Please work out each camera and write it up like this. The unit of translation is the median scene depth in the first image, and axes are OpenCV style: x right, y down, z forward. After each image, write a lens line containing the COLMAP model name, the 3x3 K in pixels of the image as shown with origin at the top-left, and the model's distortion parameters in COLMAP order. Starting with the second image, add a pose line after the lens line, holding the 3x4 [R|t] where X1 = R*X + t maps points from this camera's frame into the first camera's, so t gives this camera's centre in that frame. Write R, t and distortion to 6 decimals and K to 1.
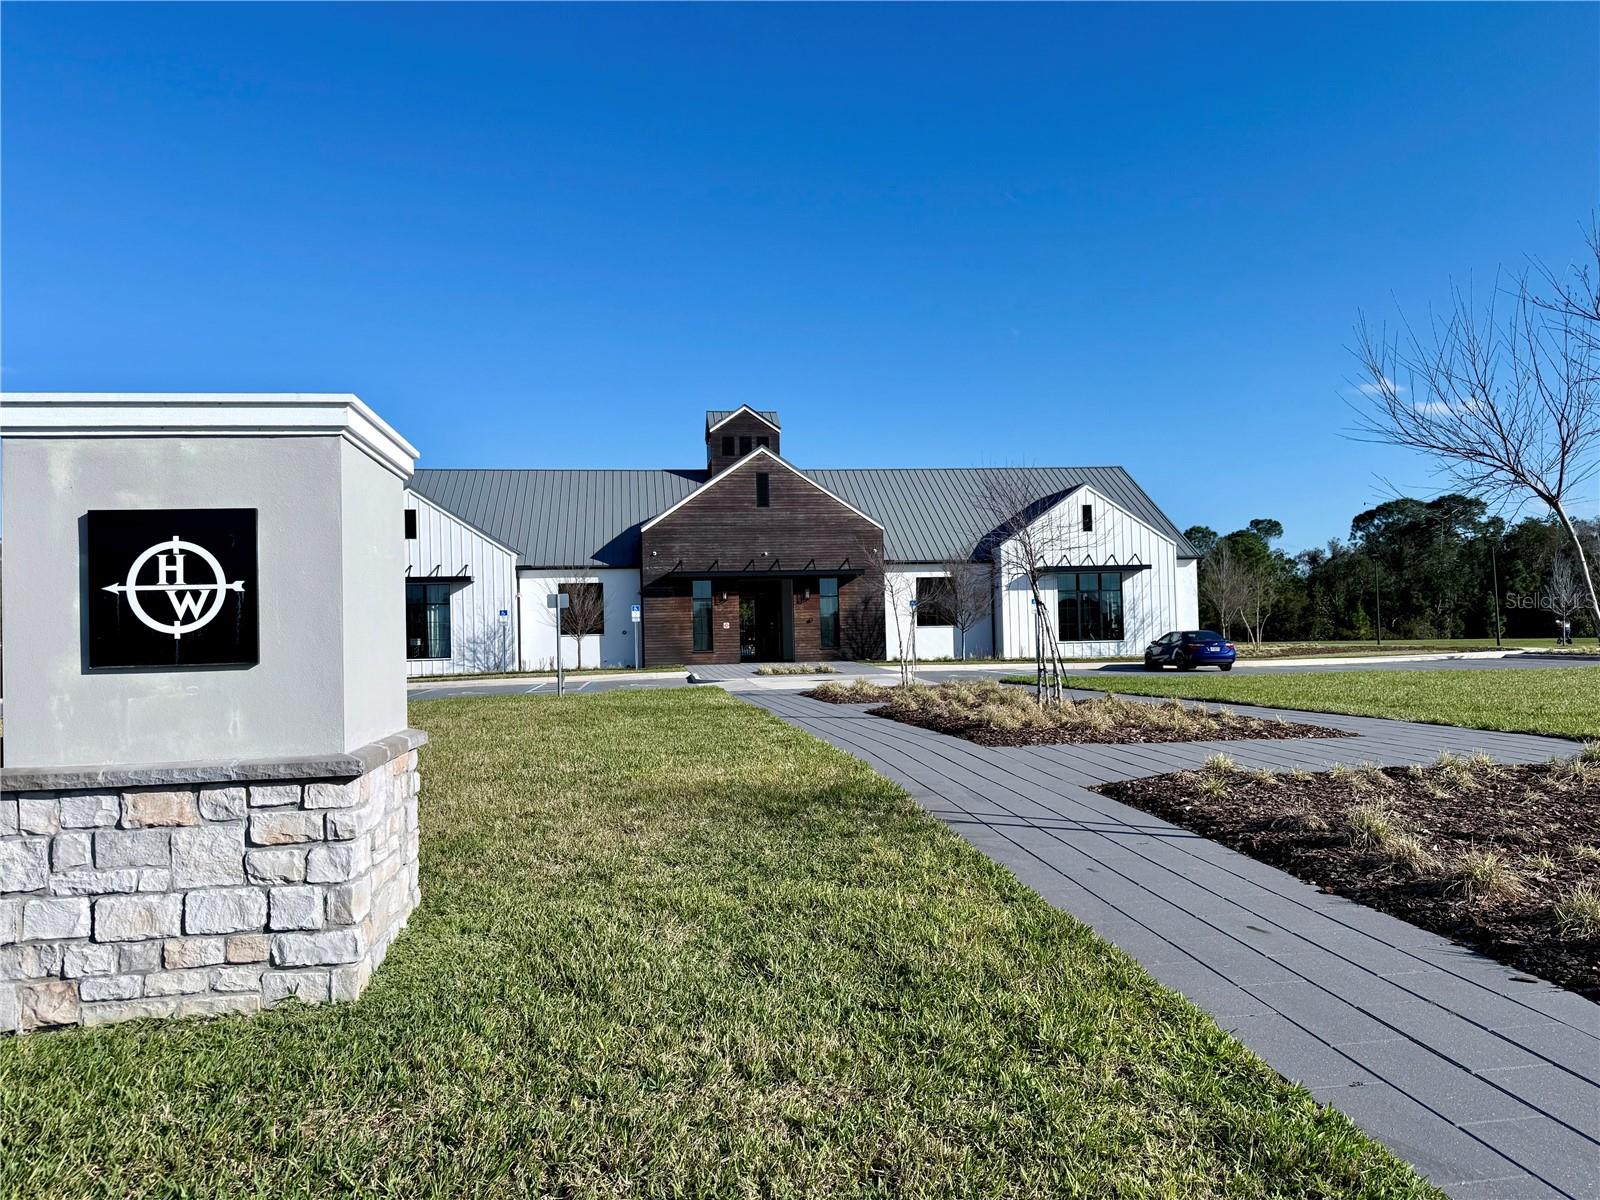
lens RADIAL K [[1112.1, 0, 794.9], [0, 1112.1, 601.9], [0, 0, 1]] dist [0.114795, -0.162443]
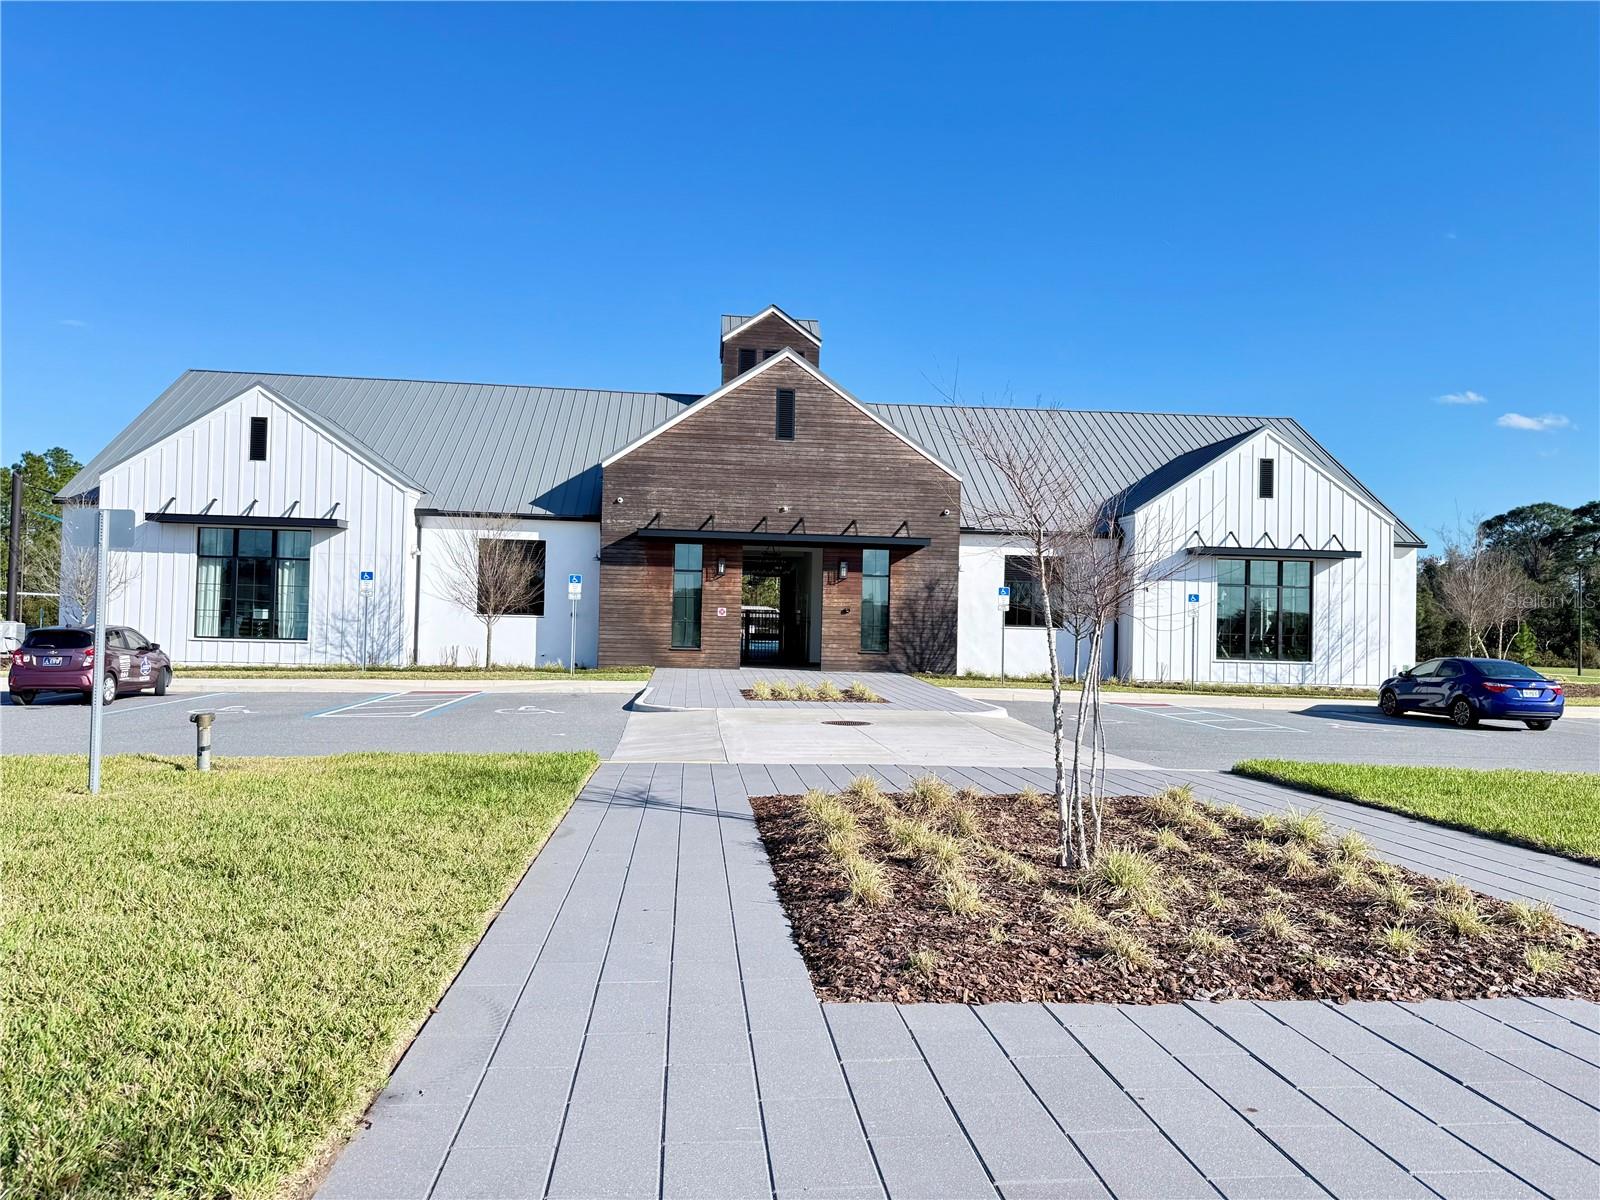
lens RADIAL K [[1105.9, 0, 805.2], [0, 1105.9, 598.0], [0, 0, 1]] dist [0.104521, -0.160604]
pose [[0.998052, 0.047439, -0.040531, 0.017462], [-0.047094, 0.998846, 0.009434, 0.004437], [0.040931, -0.007507, 0.999134, 0.366699]]
